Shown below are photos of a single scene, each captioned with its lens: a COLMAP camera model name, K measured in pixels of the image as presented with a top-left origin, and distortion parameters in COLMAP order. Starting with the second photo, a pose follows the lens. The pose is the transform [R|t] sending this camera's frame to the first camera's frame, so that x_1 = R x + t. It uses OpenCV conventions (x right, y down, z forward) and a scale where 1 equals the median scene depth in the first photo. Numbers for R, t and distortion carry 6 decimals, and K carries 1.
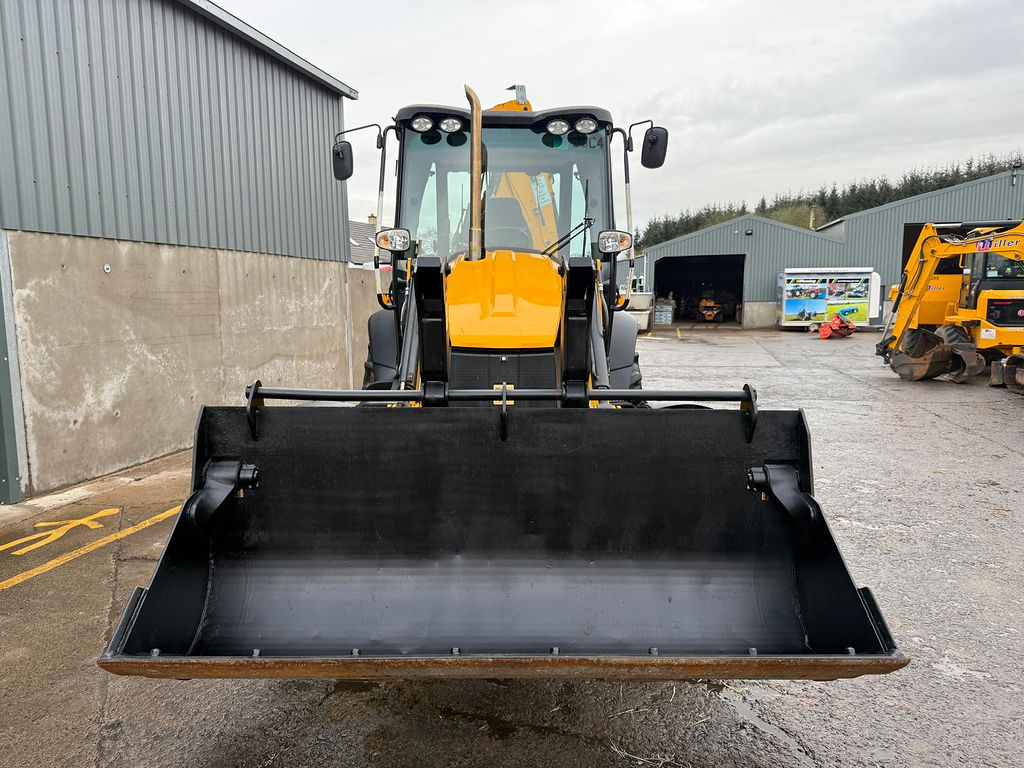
lens RADIAL K [[719.4, 0, 504.7], [0, 719.4, 385.6], [0, 0, 1]] dist [0.050782, -0.072087]
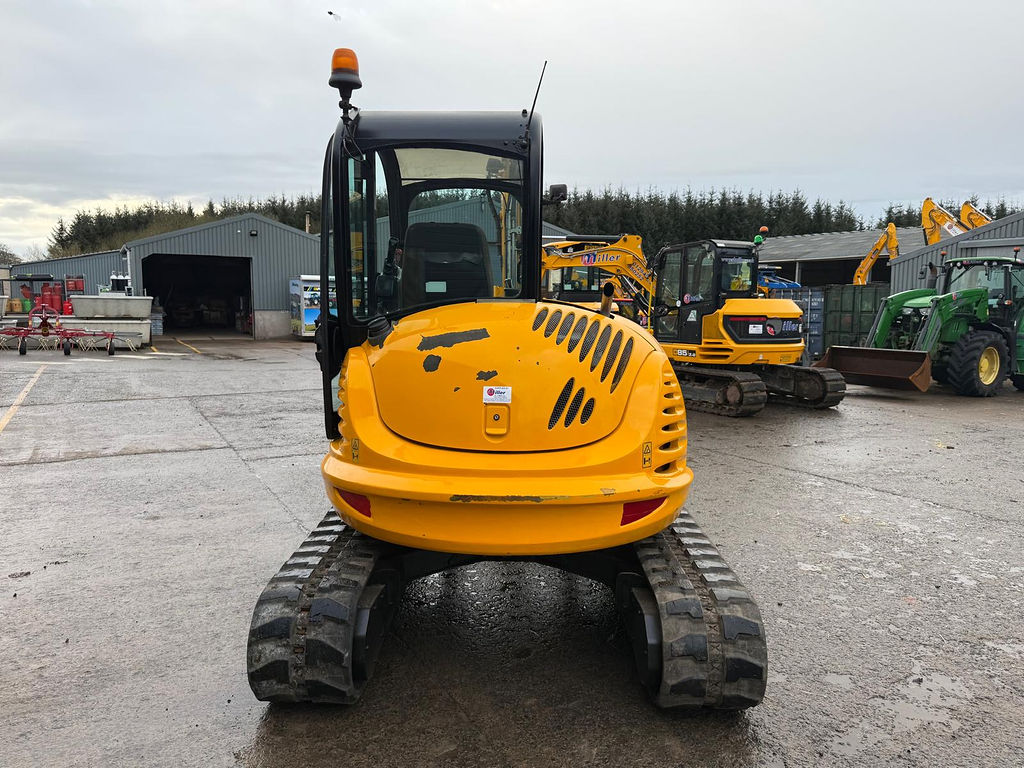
lens RADIAL K [[719.4, 0, 512.9], [0, 719.4, 394.3], [0, 0, 1]] dist [0.050782, -0.072087]
pose [[0.738871, -0.072163, 0.669972, -0.048735], [0.070827, 0.997059, 0.029282, -0.016295], [-0.670115, 0.025816, 0.741809, 0.132901]]
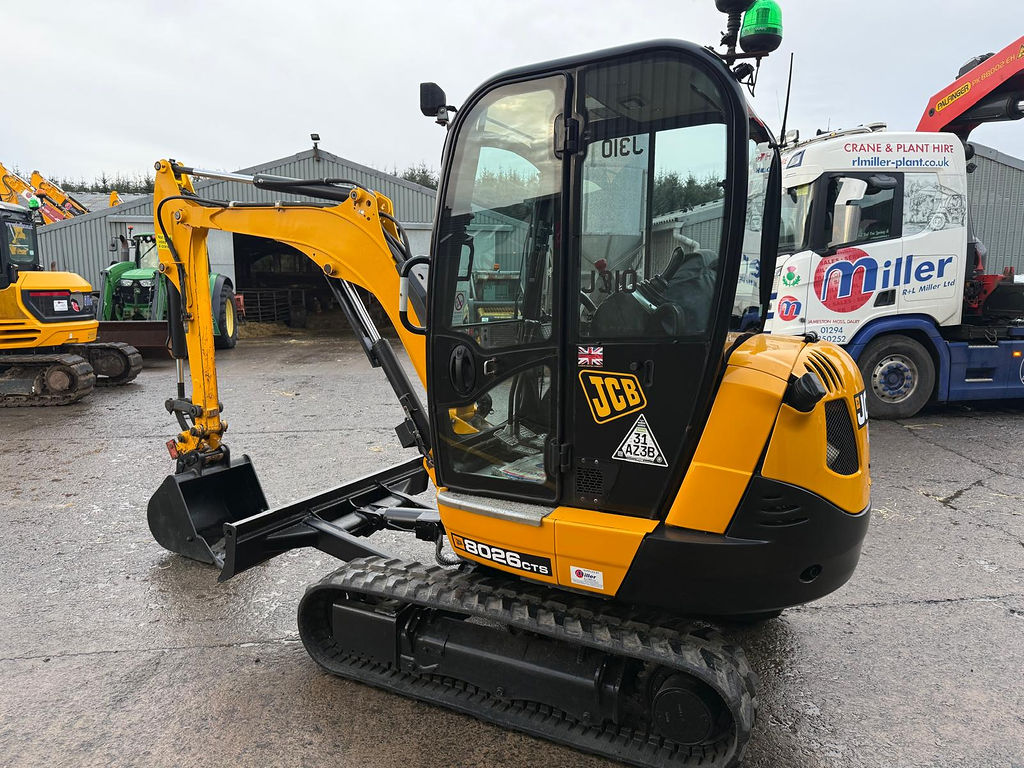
lens RADIAL K [[719.4, 0, 516.1], [0, 719.4, 388.4], [0, 0, 1]] dist [0.050782, -0.072087]
pose [[-0.356227, -0.135207, 0.924566, -0.089350], [0.115457, 0.975524, 0.187143, -0.030241], [-0.927239, 0.173413, -0.331897, 0.241854]]
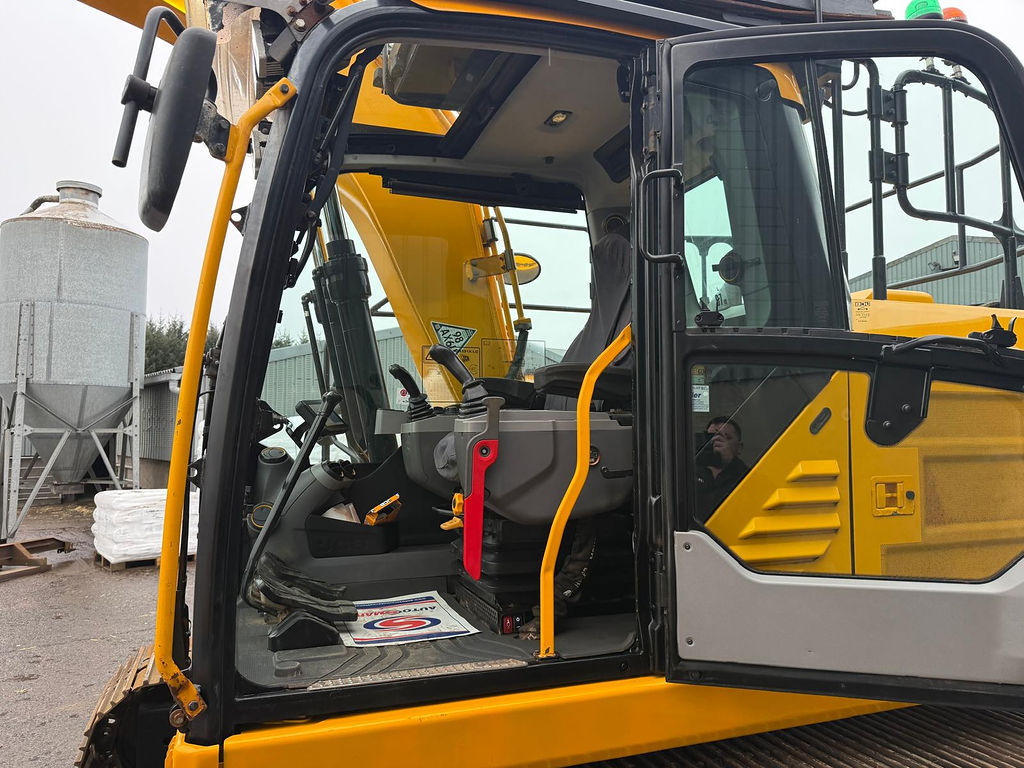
lens RADIAL K [[719.4, 0, 512.1], [0, 719.4, 388.8], [0, 0, 1]] dist [0.050782, -0.072087]
pose [[-0.797144, 0.045845, 0.602046, -0.073296], [0.085208, 0.995676, 0.037000, -0.026387], [-0.597747, 0.080793, -0.797603, 0.185390]]
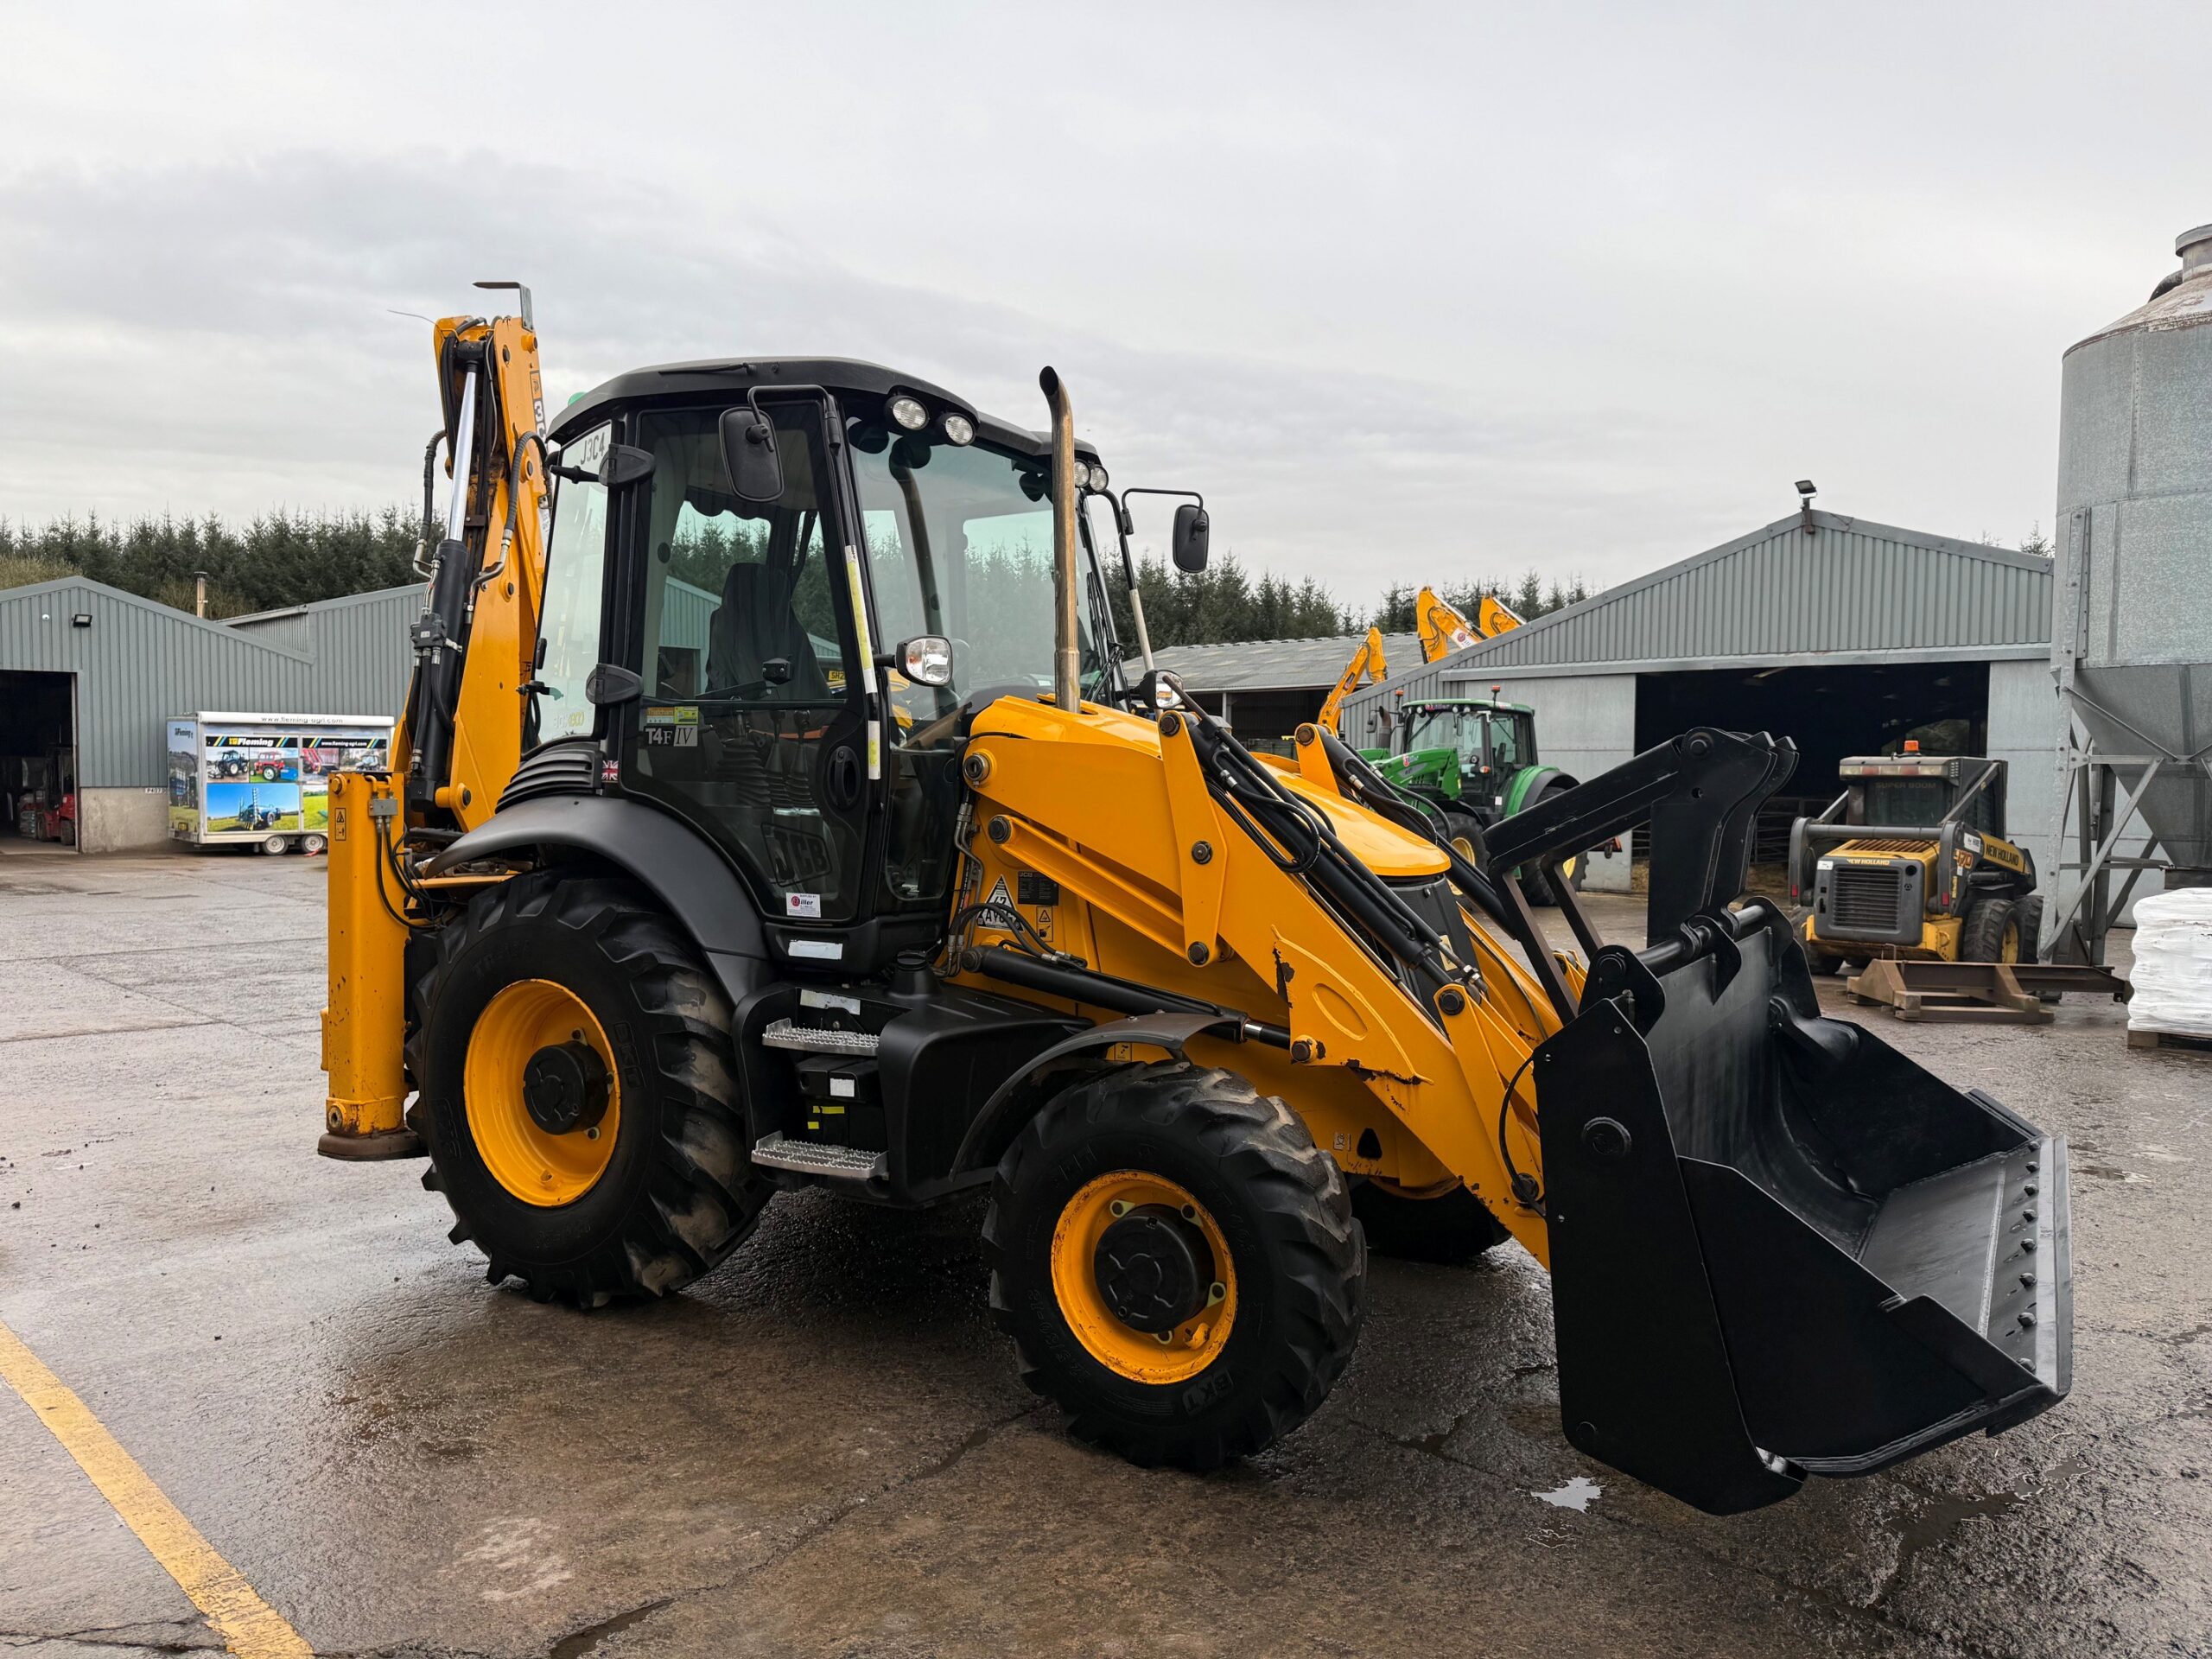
lens RADIAL K [[1554.0, 0, 1107.7], [0, 1554.0, 842.3], [0, 0, 1]] dist [0.050782, -0.072087]
pose [[0.523476, -0.029764, 0.851520, -0.133377], [0.097222, 0.994949, -0.024990, -0.008028], [-0.846475, 0.095869, 0.523726, 0.059610]]
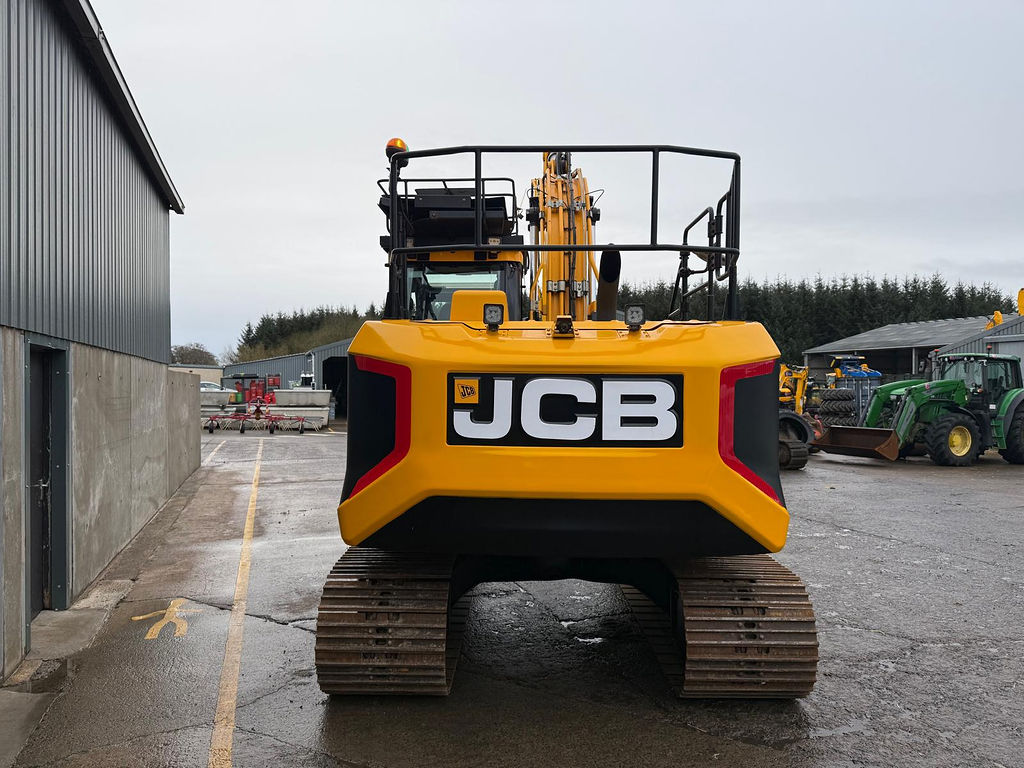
lens RADIAL K [[719.4, 0, 508.1], [0, 719.4, 391.3], [0, 0, 1]] dist [0.050782, -0.072087]
pose [[0.857746, 0.003757, 0.514061, -0.117119], [0.059679, 0.992484, -0.106832, 0.001241], [-0.510599, 0.122313, 0.851075, -0.037103]]
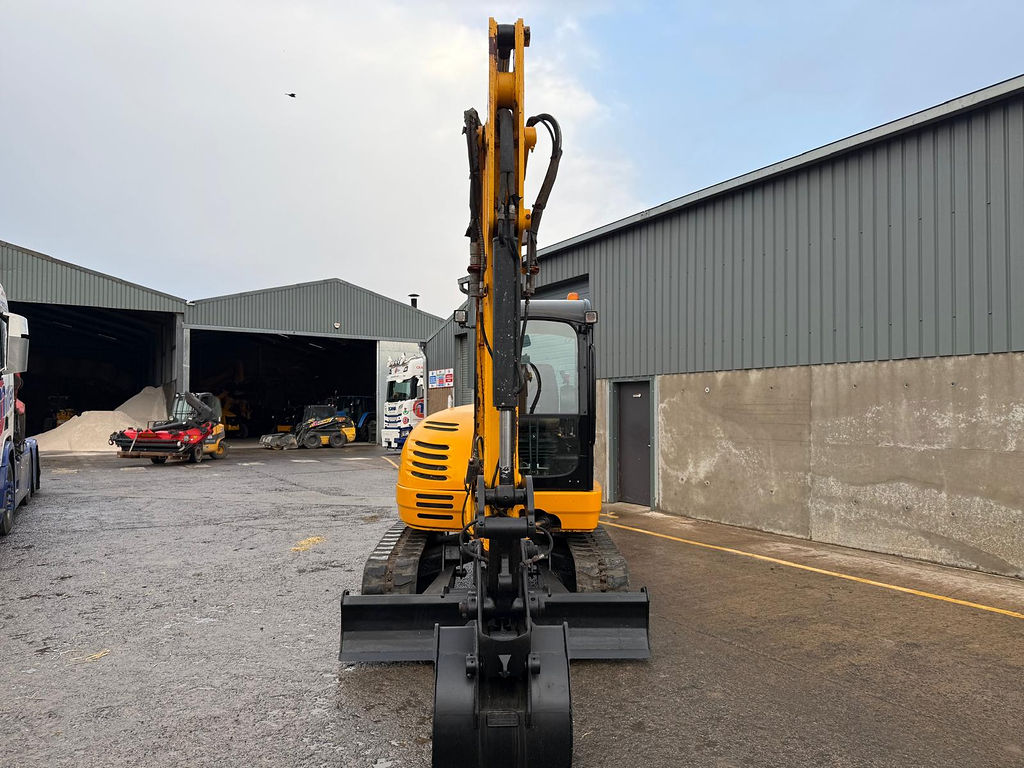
lens RADIAL K [[719.4, 0, 487.0], [0, 719.4, 386.9], [0, 0, 1]] dist [0.050782, -0.072087]
pose [[-0.738419, -0.021806, -0.673990, 0.175134], [-0.085637, 0.994417, 0.061651, -0.045207], [0.668883, 0.103243, -0.736164, 0.370469]]
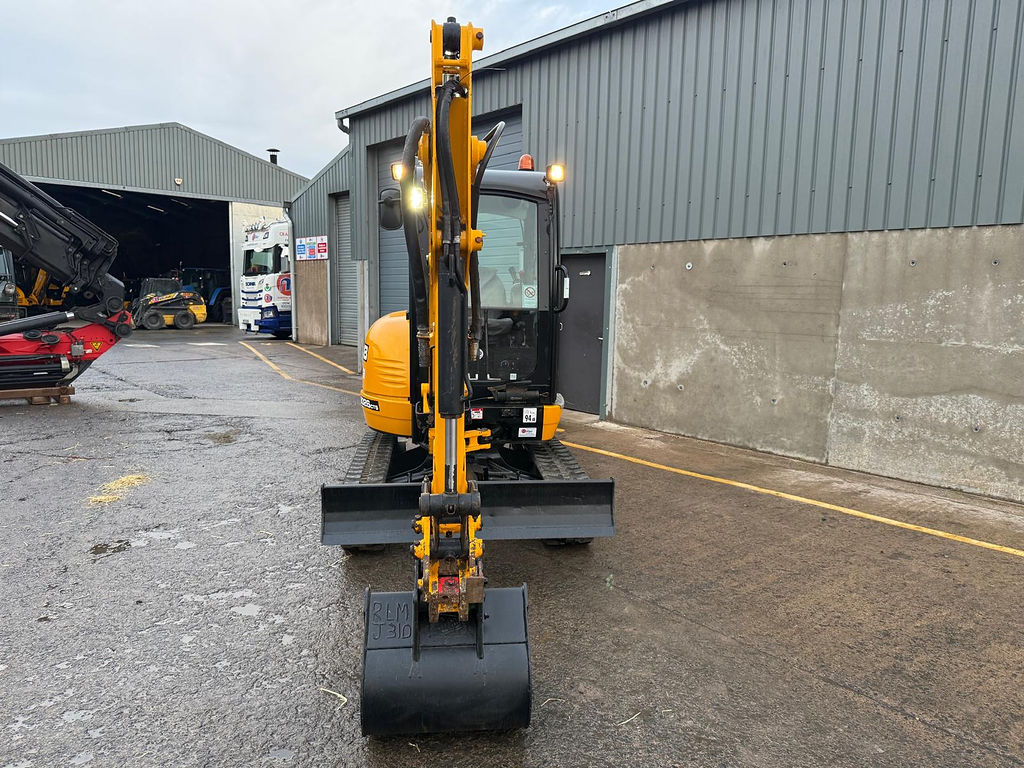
lens RADIAL K [[719.4, 0, 509.0], [0, 719.4, 388.4], [0, 0, 1]] dist [0.050782, -0.072087]
pose [[-0.583192, 0.097942, -0.806408, 0.121504], [-0.120901, 0.971184, 0.205390, -0.035078], [0.803287, 0.217278, -0.554545, 0.295336]]
